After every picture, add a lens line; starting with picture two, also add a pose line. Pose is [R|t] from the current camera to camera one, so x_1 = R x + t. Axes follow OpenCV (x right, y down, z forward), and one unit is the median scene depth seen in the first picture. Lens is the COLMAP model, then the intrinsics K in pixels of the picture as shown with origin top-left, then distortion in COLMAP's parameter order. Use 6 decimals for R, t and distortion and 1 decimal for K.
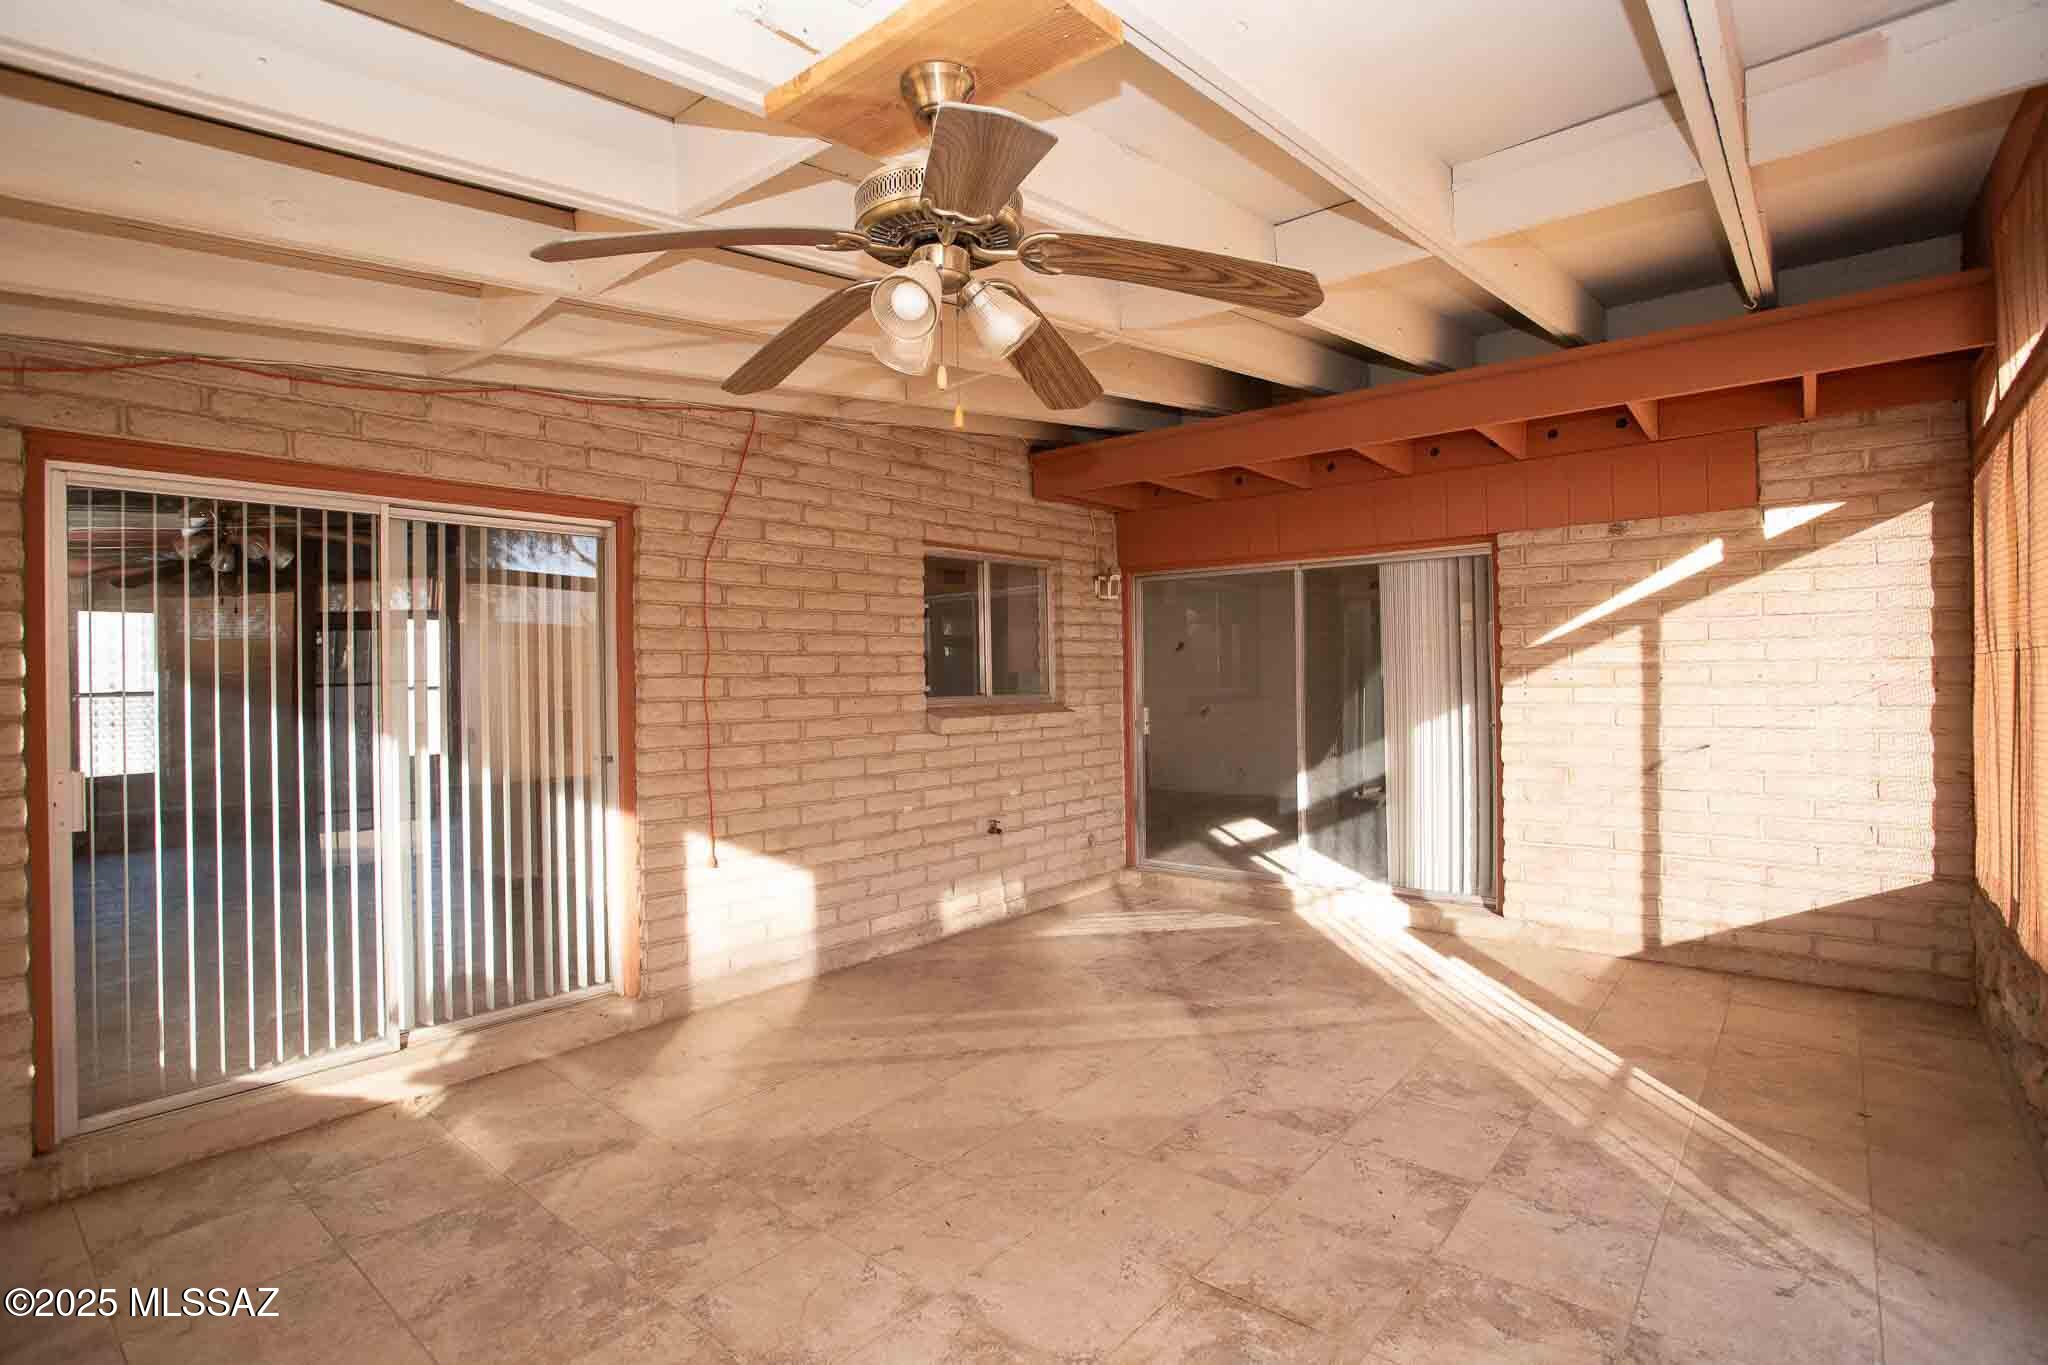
lens RADIAL K [[1005.2, 0, 1029.1], [0, 1005.2, 671.0], [0, 0, 1]] dist [-0.084727, 0.036270]
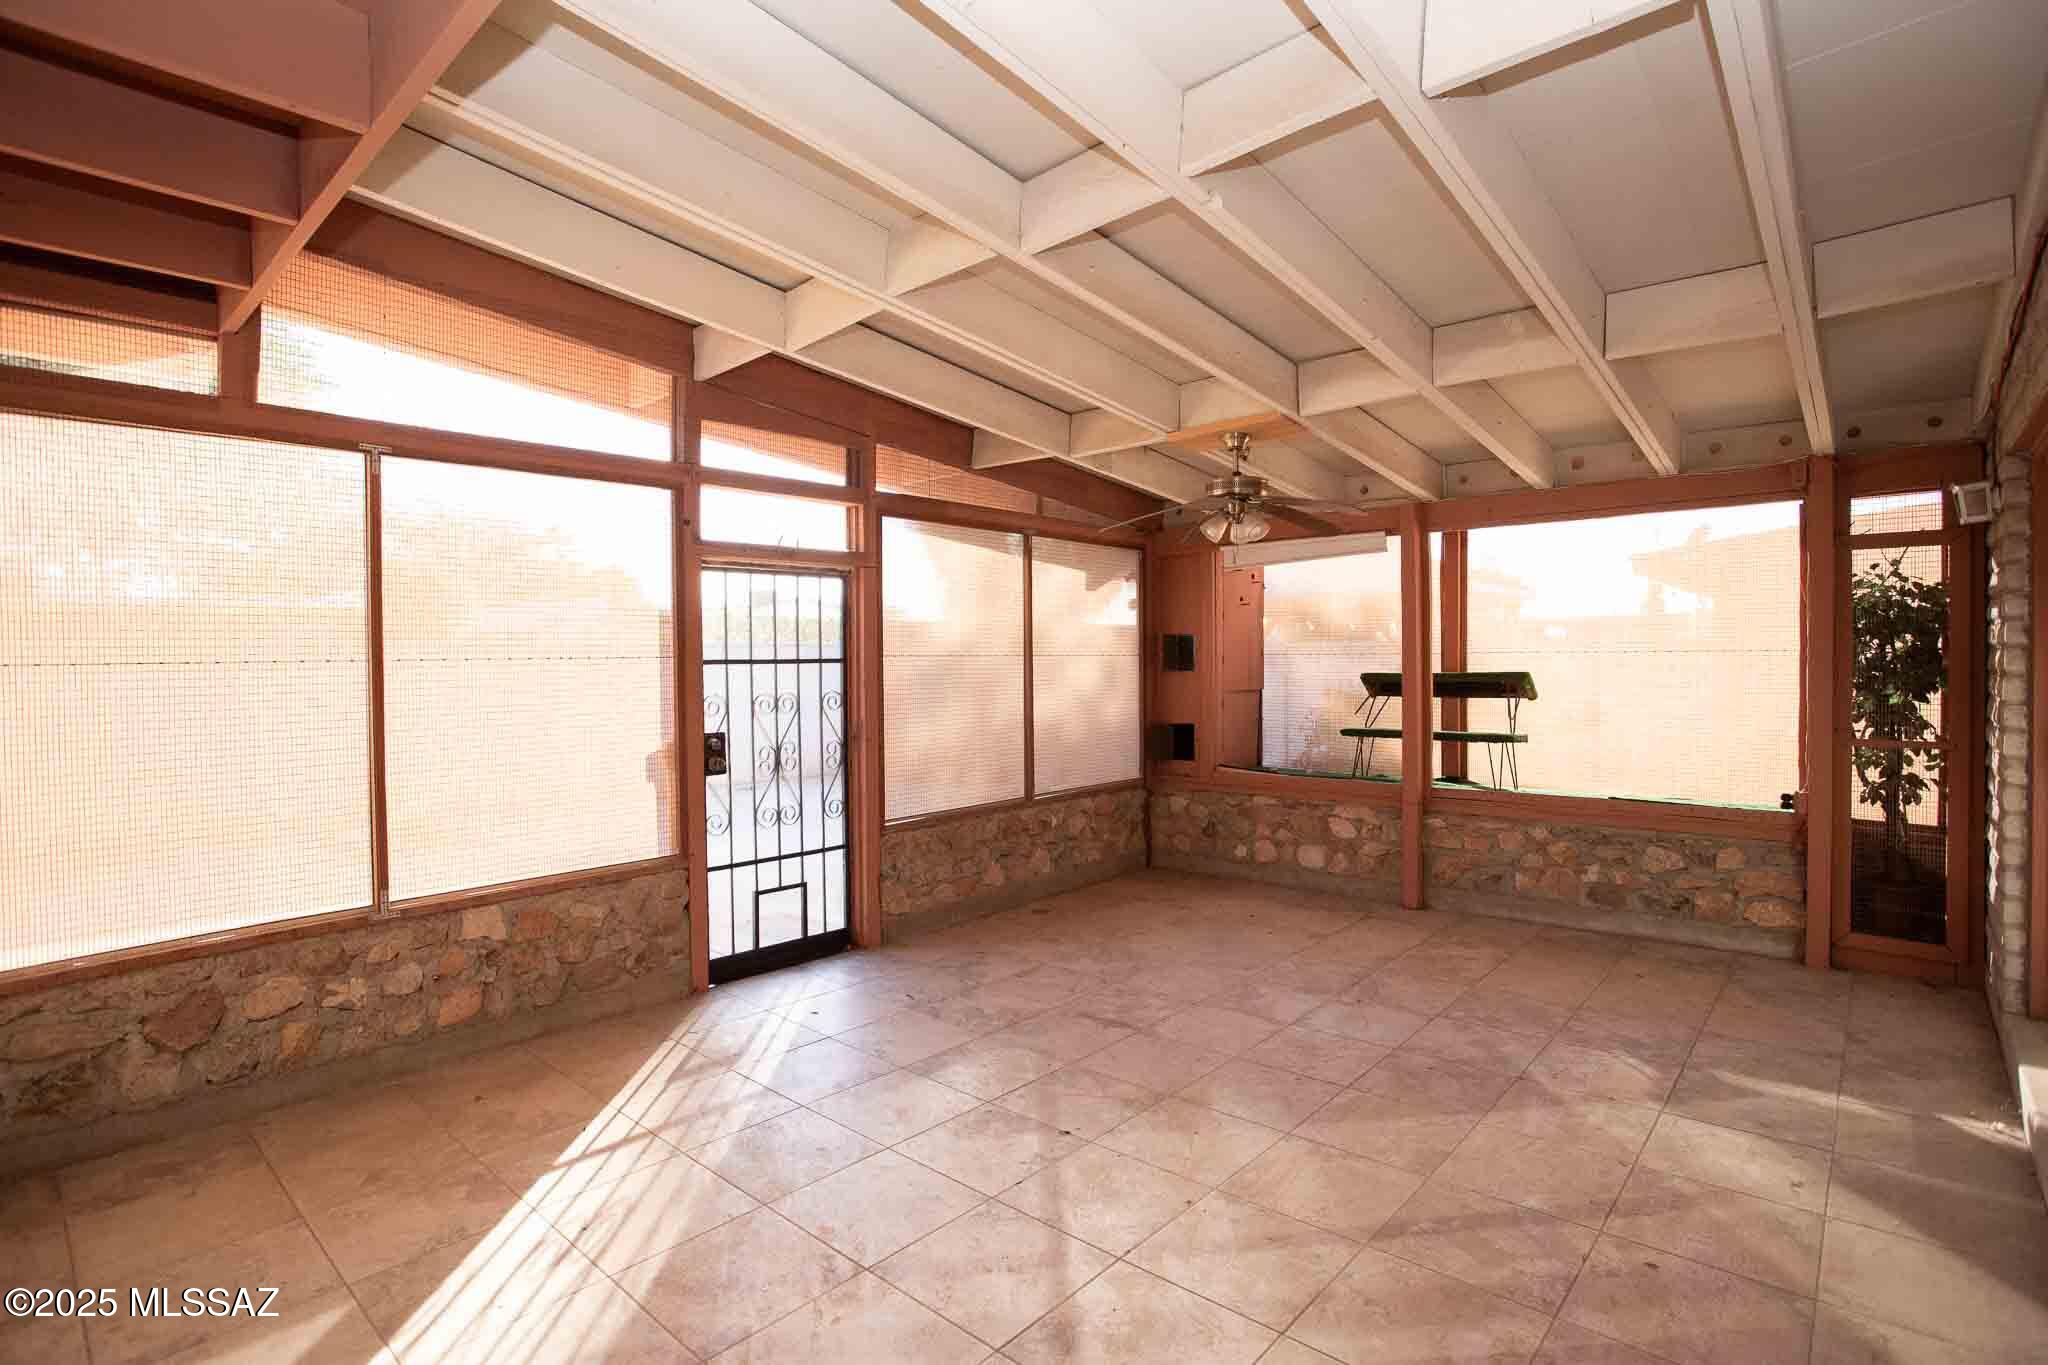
lens RADIAL K [[1005.2, 0, 1029.1], [0, 1005.2, 671.0], [0, 0, 1]] dist [-0.084727, 0.036270]
pose [[-0.999143, 0.027194, 0.031216, 0.214019], [0.027476, 0.999585, 0.008639, -0.000013], [-0.030969, 0.009489, -0.999475, 2.007525]]
